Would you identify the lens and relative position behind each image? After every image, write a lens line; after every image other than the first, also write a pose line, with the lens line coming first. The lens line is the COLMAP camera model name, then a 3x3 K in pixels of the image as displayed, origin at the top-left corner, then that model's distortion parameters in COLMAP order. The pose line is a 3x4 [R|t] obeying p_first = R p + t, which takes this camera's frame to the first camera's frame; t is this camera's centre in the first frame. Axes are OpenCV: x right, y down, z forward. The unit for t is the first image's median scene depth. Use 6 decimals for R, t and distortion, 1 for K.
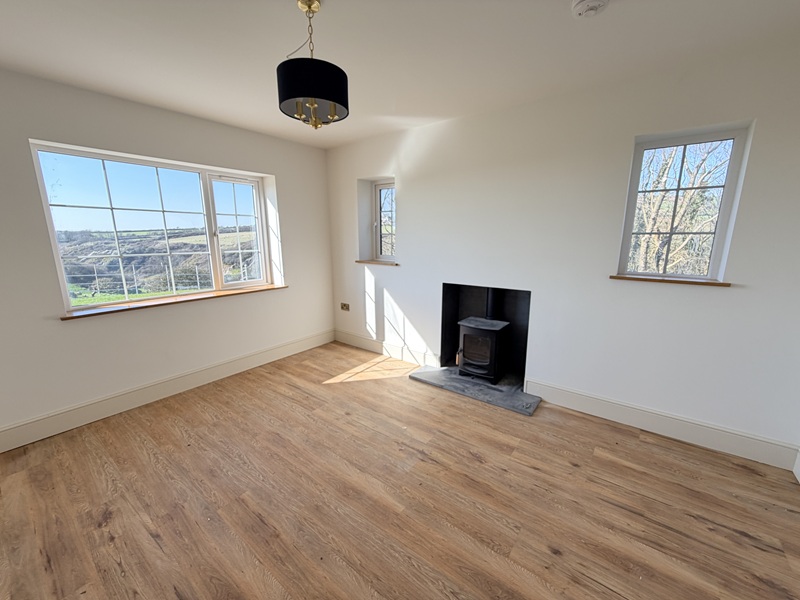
lens RADIAL K [[318.1, 0, 393.3], [0, 318.1, 299.0], [0, 0, 1]] dist [0.000127, 0.000111]
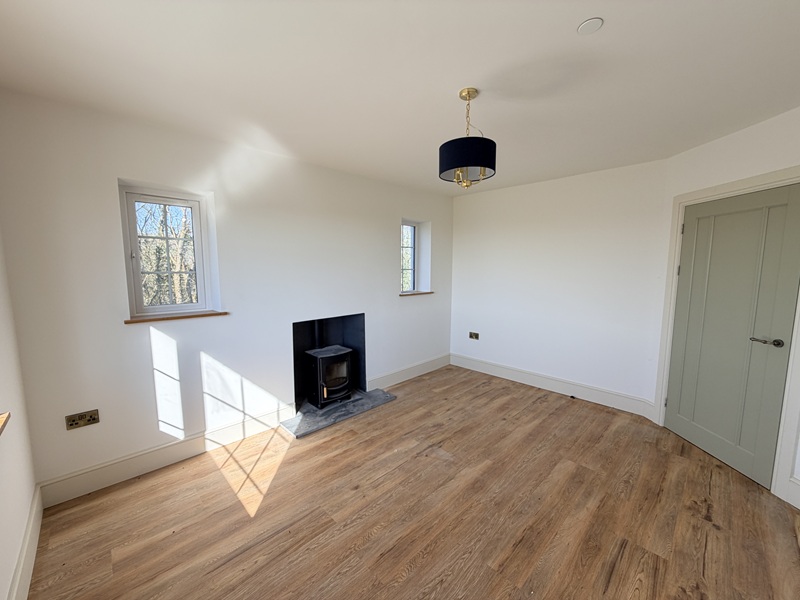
lens RADIAL K [[318.1, 0, 402.6], [0, 318.1, 299.1], [0, 0, 1]] dist [0.000127, 0.000111]
pose [[0.137540, -0.100090, 0.985426, -0.876337], [0.198836, 0.977419, 0.071524, -0.149763], [-0.970333, 0.186101, 0.154336, 0.654510]]
